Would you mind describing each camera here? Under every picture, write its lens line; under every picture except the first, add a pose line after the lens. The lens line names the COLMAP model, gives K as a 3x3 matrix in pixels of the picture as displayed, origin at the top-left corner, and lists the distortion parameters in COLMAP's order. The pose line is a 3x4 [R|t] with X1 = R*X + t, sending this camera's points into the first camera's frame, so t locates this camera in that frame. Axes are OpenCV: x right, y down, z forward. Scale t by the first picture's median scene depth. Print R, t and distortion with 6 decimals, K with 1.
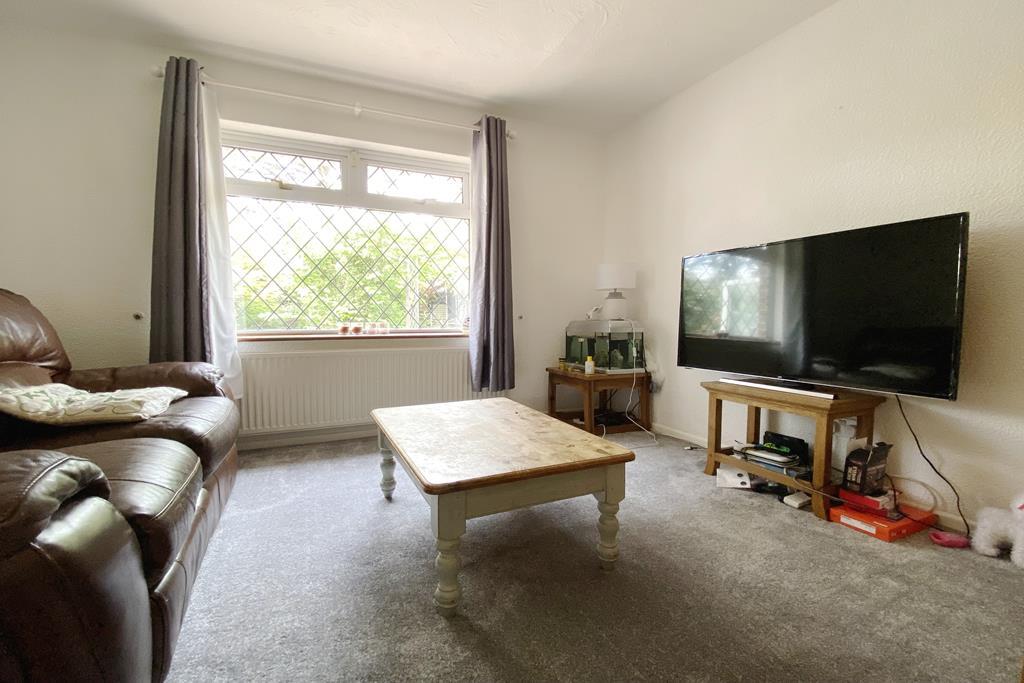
lens RADIAL K [[462.9, 0, 512.0], [0, 462.9, 341.5], [0, 0, 1]] dist [0.002420, -0.020614]
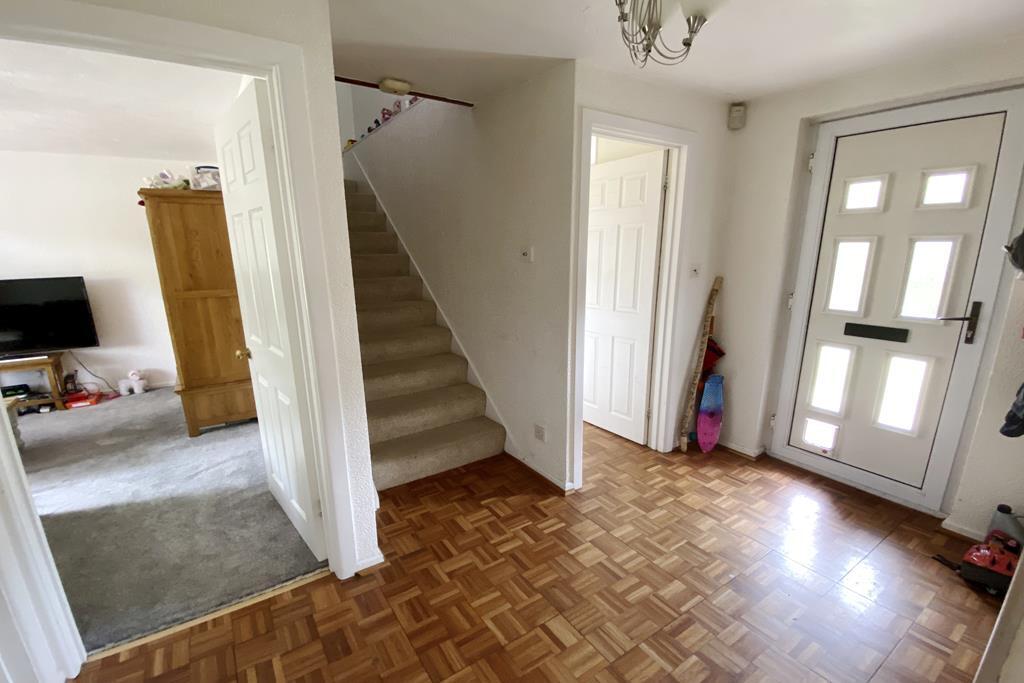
lens RADIAL K [[455.4, 0, 507.4], [0, 455.4, 367.5], [0, 0, 1]] dist [0.018862, -0.020433]
pose [[-0.163551, -0.255295, 0.952930, -1.388542], [0.065129, 0.961035, 0.268644, -0.217009], [-0.984383, 0.106001, -0.140552, -0.676351]]
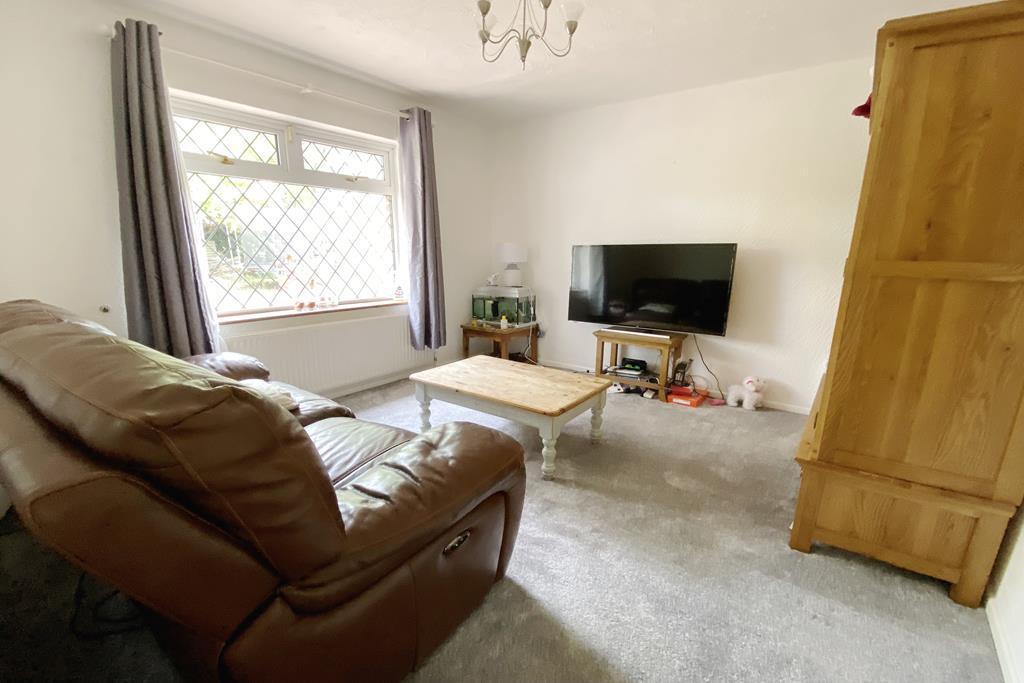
lens RADIAL K [[455.4, 0, 507.4], [0, 455.4, 367.5], [0, 0, 1]] dist [0.018862, -0.020433]
pose [[0.873953, -0.120120, 0.470932, -0.600792], [0.020351, 0.977171, 0.211479, -0.130060], [-0.485584, -0.175239, 0.856446, -0.219621]]
